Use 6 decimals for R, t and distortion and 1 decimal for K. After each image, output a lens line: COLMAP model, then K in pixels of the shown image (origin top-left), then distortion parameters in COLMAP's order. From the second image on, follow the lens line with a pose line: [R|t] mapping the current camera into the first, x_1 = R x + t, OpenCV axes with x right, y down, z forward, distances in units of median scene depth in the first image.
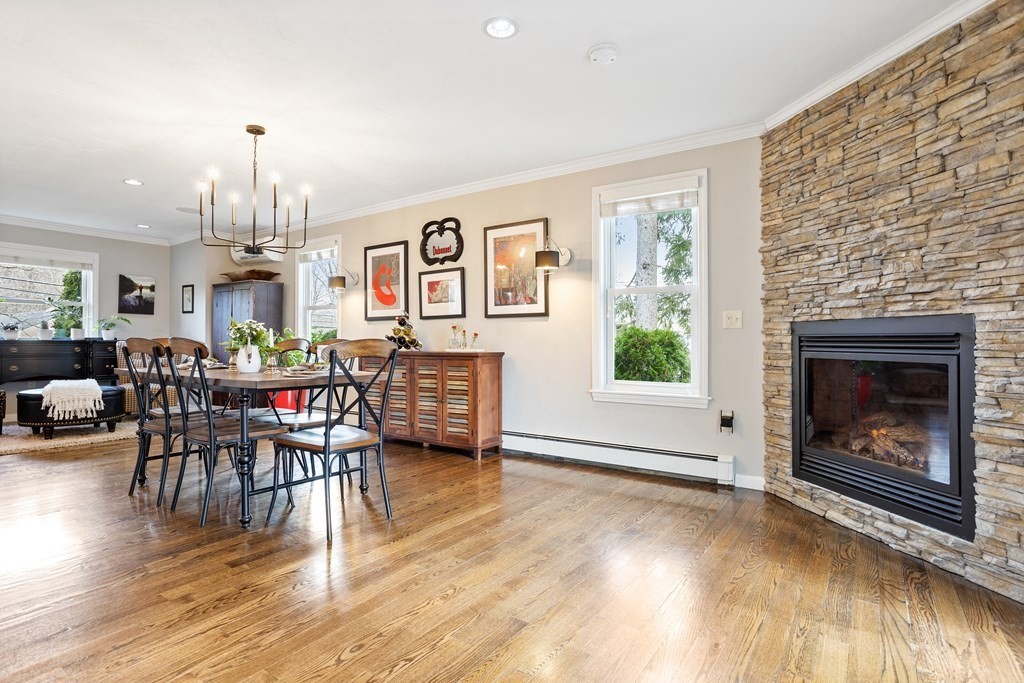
lens RADIAL K [[521.1, 0, 508.4], [0, 521.1, 334.3], [0, 0, 1]] dist [-0.016277, 0.011492]
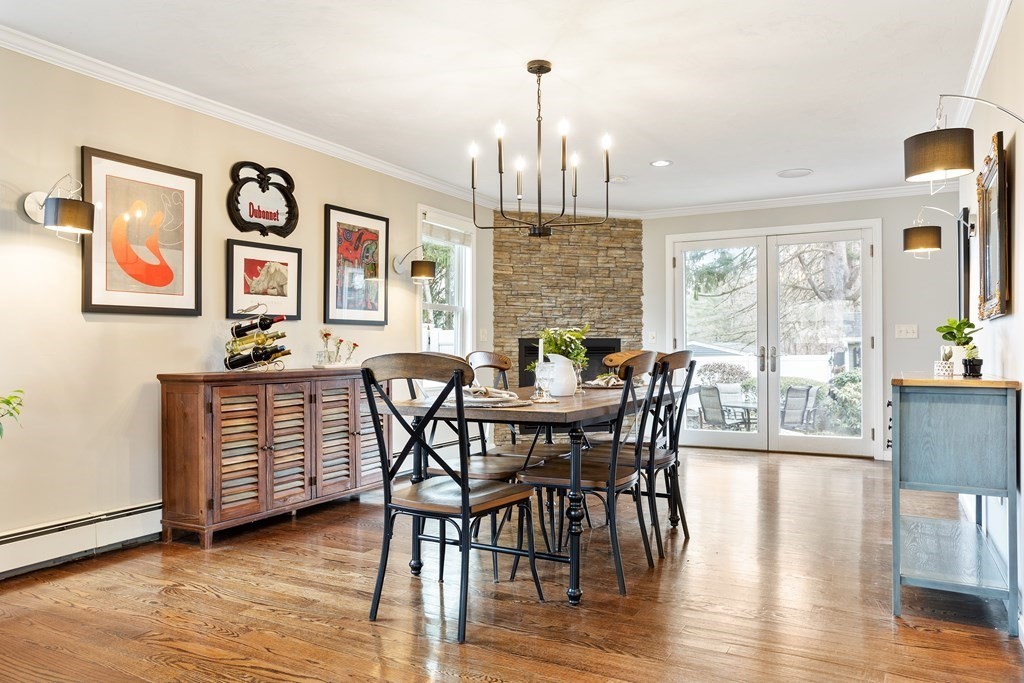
lens RADIAL K [[719.6, 0, 498.4], [0, 719.6, 343.5], [0, 0, 1]] dist [-0.015266, 0.000638]
pose [[-0.089154, 0.001751, 0.996016, -1.666748], [-0.008975, 0.999956, -0.002561, -0.001728], [-0.995977, -0.009167, -0.089134, 1.268033]]
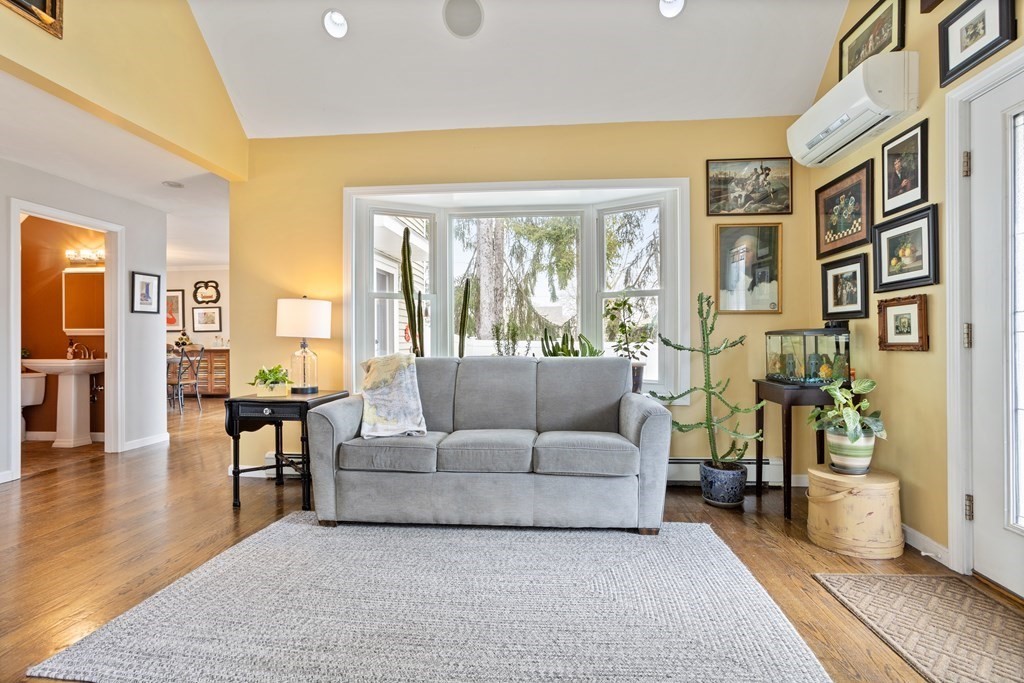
lens RADIAL K [[499.3, 0, 509.8], [0, 499.3, 342.1], [0, 0, 1]] dist [-0.031769, 0.024669]
pose [[0.874355, -0.007485, 0.485229, -0.060076], [-0.002319, 0.999805, 0.019602, -0.050491], [-0.485281, -0.018265, 0.874168, -1.868815]]
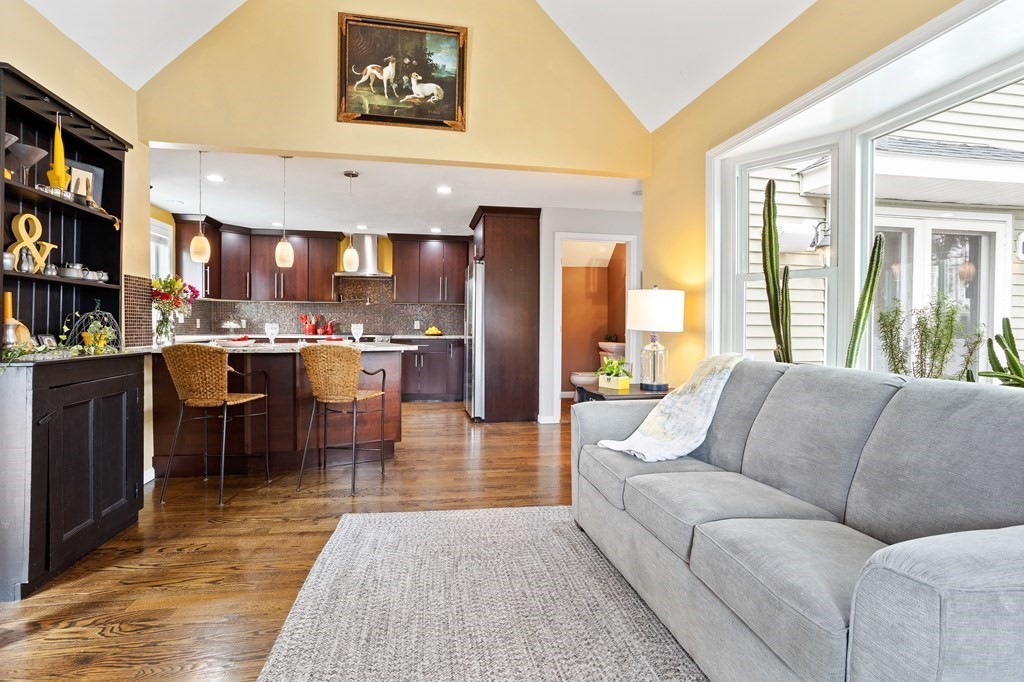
lens RADIAL K [[508.4, 0, 511.3], [0, 508.4, 329.5], [0, 0, 1]] dist [-0.004240, 0.000374]
pose [[0.709476, 0.011984, -0.704628, 0.655145], [0.001622, 0.999825, 0.018637, -0.060400], [0.704728, -0.014366, 0.709332, -1.621219]]
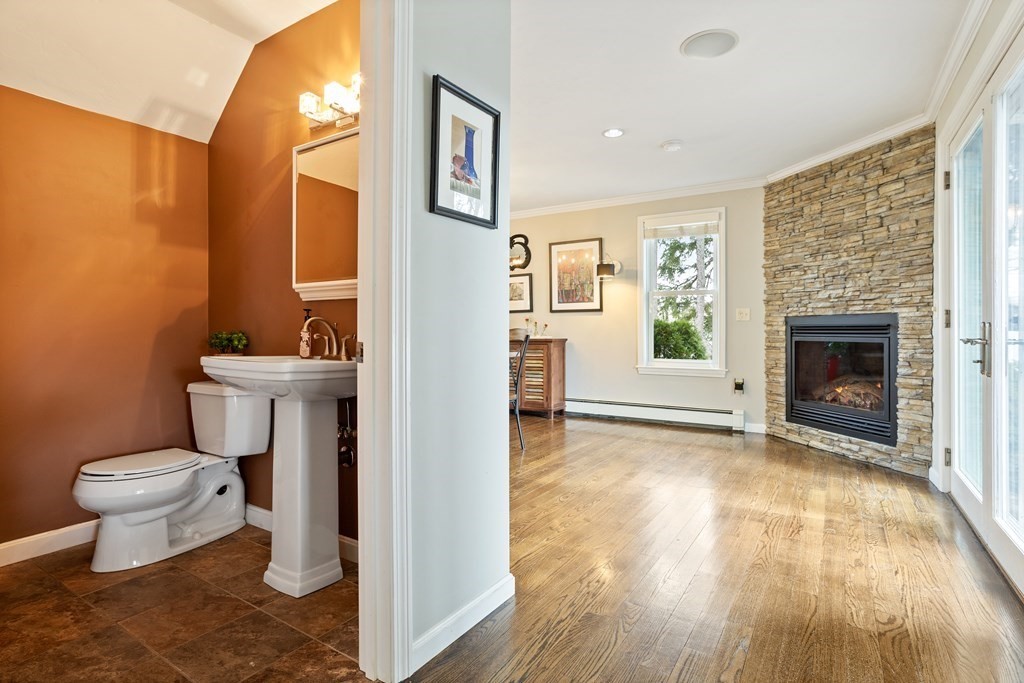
lens RADIAL K [[508.4, 0, 511.3], [0, 508.4, 330.0], [0, 0, 1]] dist [-0.004240, 0.000374]
pose [[0.999239, -0.001798, 0.038974, -0.288503], [0.001385, 0.999942, 0.010638, -0.002232], [-0.038991, -0.010576, 0.999184, -0.409349]]
